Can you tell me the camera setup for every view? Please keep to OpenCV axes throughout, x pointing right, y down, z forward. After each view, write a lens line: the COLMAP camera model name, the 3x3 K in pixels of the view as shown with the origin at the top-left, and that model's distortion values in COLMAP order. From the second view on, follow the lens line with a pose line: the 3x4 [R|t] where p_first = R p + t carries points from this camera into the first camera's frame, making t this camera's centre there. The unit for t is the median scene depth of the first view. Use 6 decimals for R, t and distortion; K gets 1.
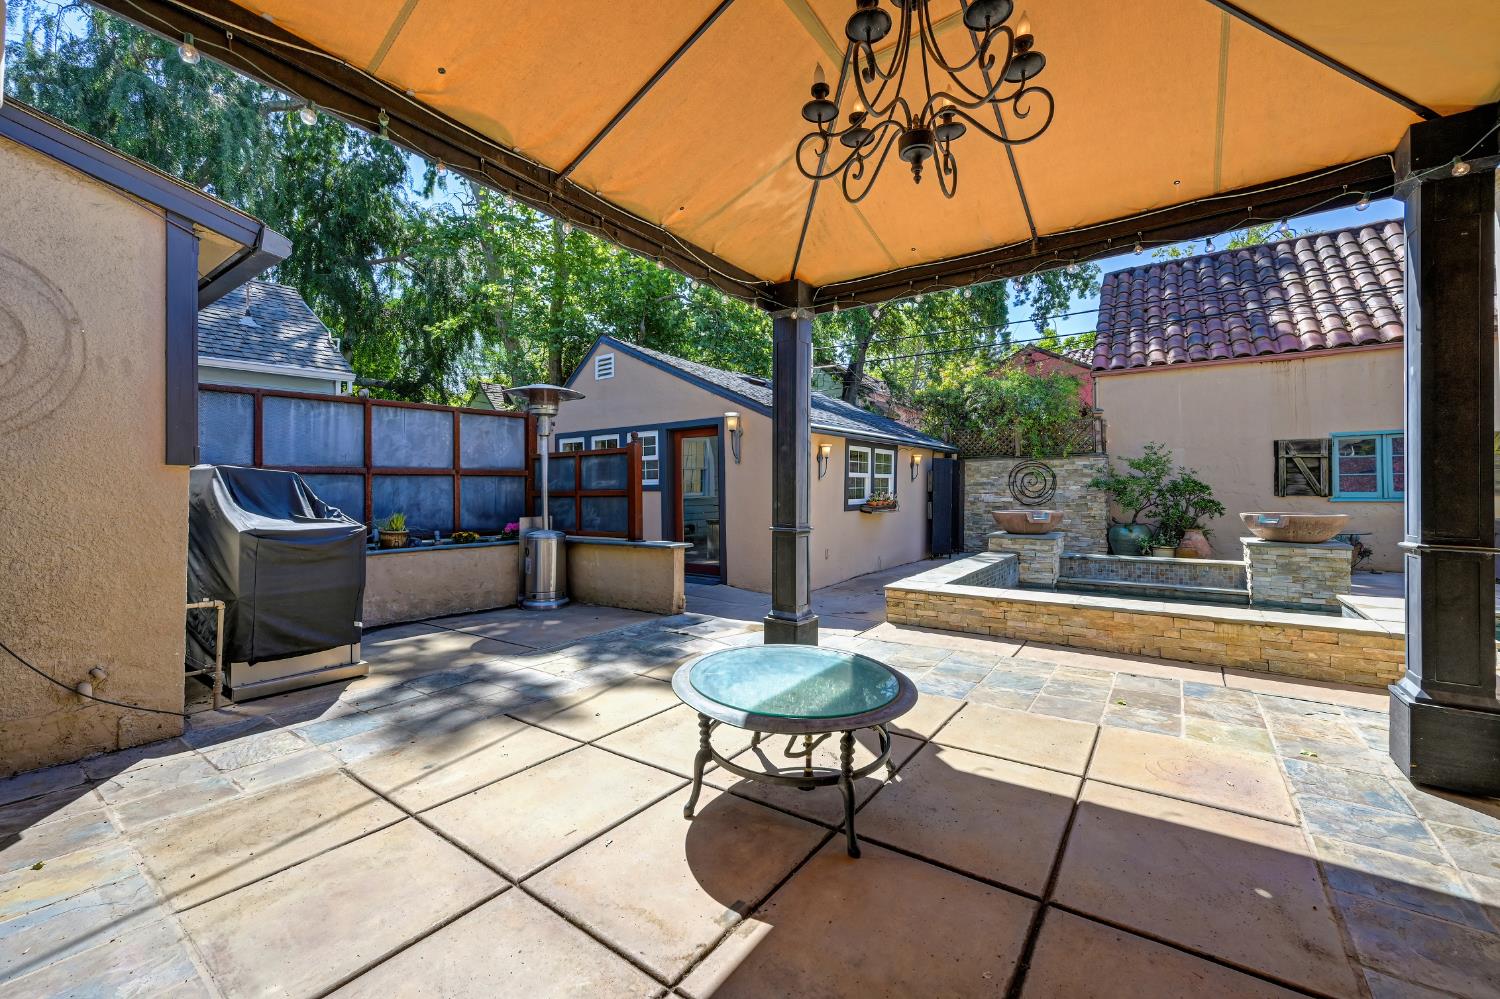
lens RADIAL K [[591.5, 0, 755.2], [0, 591.5, 500.6], [0, 0, 1]] dist [-0.000854, -0.000089]
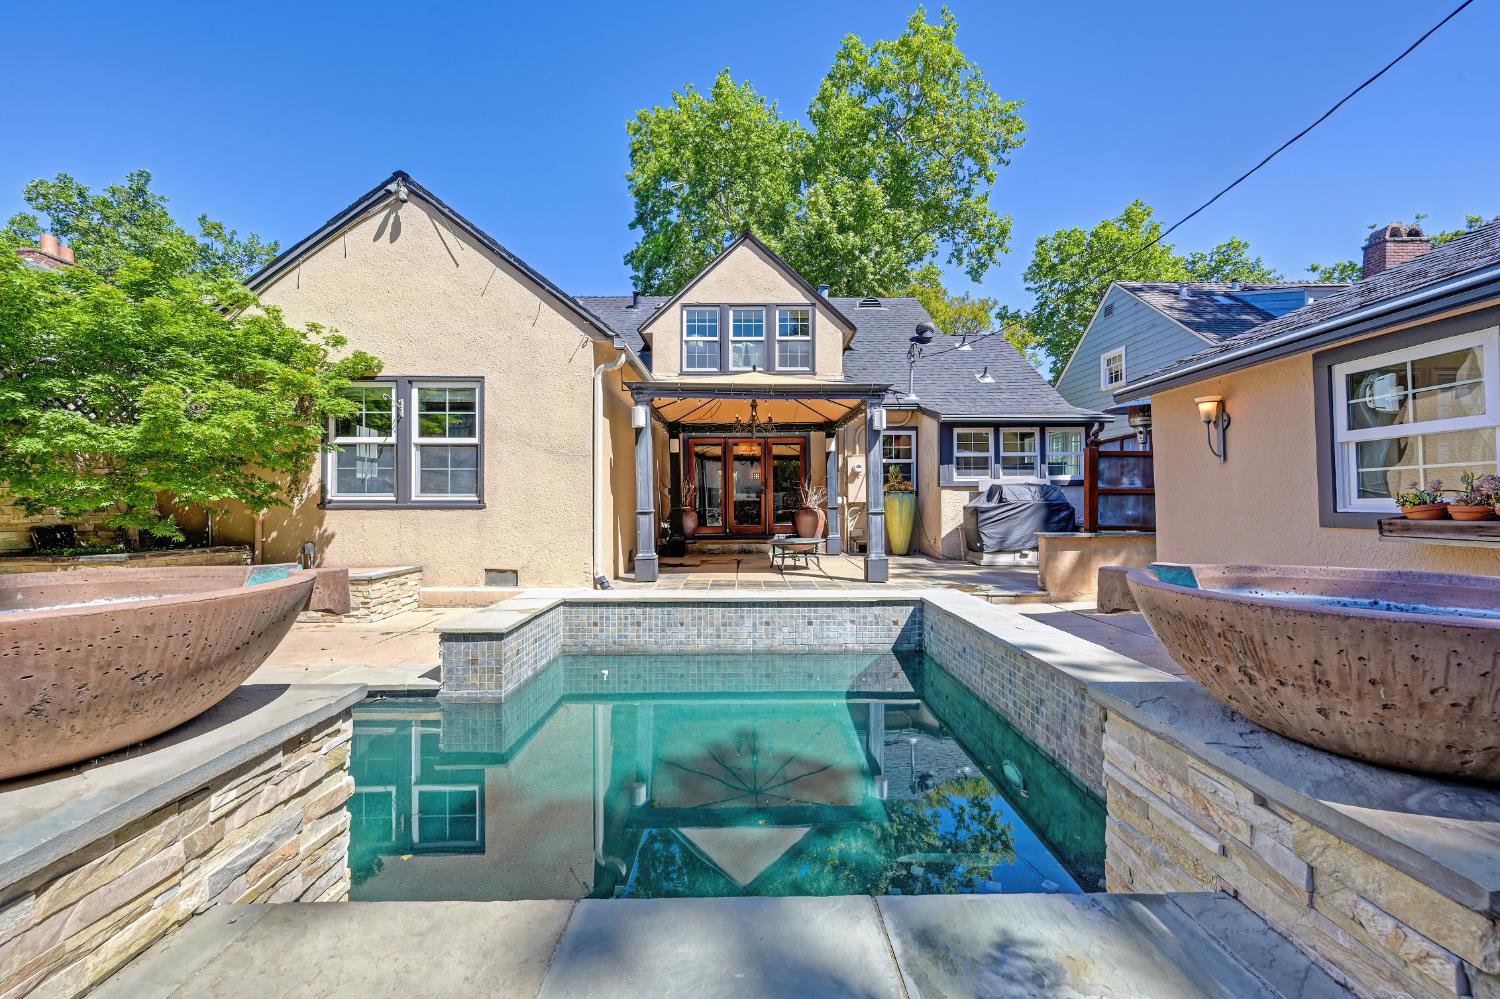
lens RADIAL K [[591.5, 0, 755.2], [0, 591.5, 500.6], [0, 0, 1]] dist [-0.000854, -0.000089]
pose [[-0.798962, 0.006232, -0.601349, 0.960532], [-0.001501, 0.999923, 0.012357, -0.006766], [0.601379, 0.010775, -0.798891, 1.441054]]
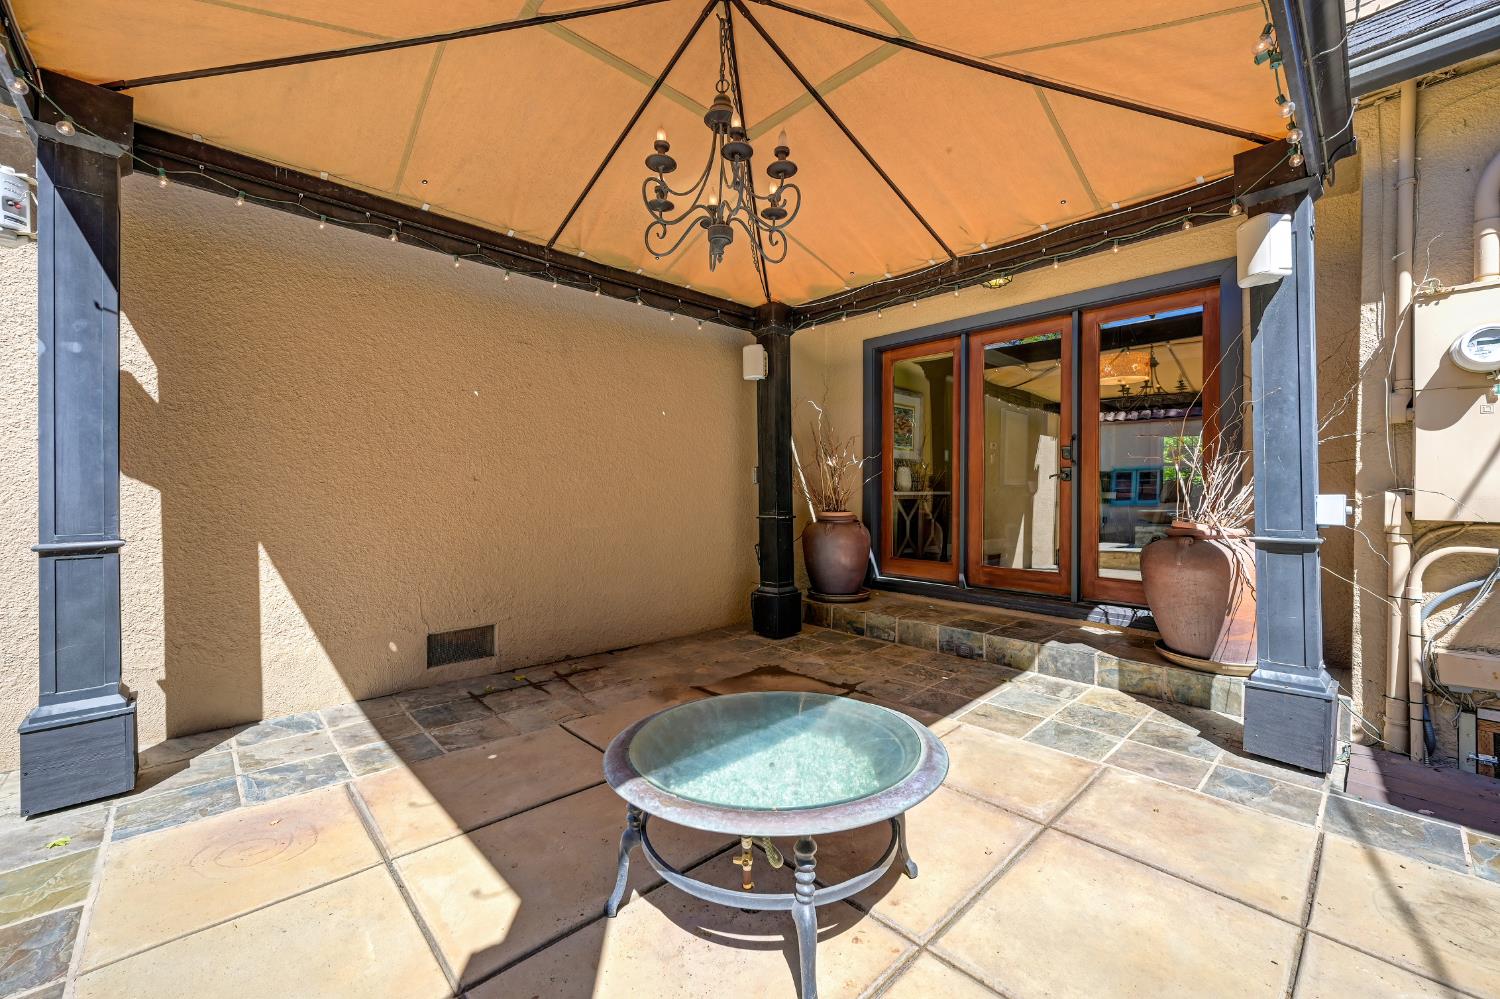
lens RADIAL K [[591.5, 0, 755.2], [0, 591.5, 500.6], [0, 0, 1]] dist [-0.000854, -0.000089]
pose [[-0.981934, -0.003102, 0.189199, -0.017445], [0.002590, 0.999552, 0.029833, -0.005207], [-0.189206, 0.029784, -0.981486, 0.614837]]
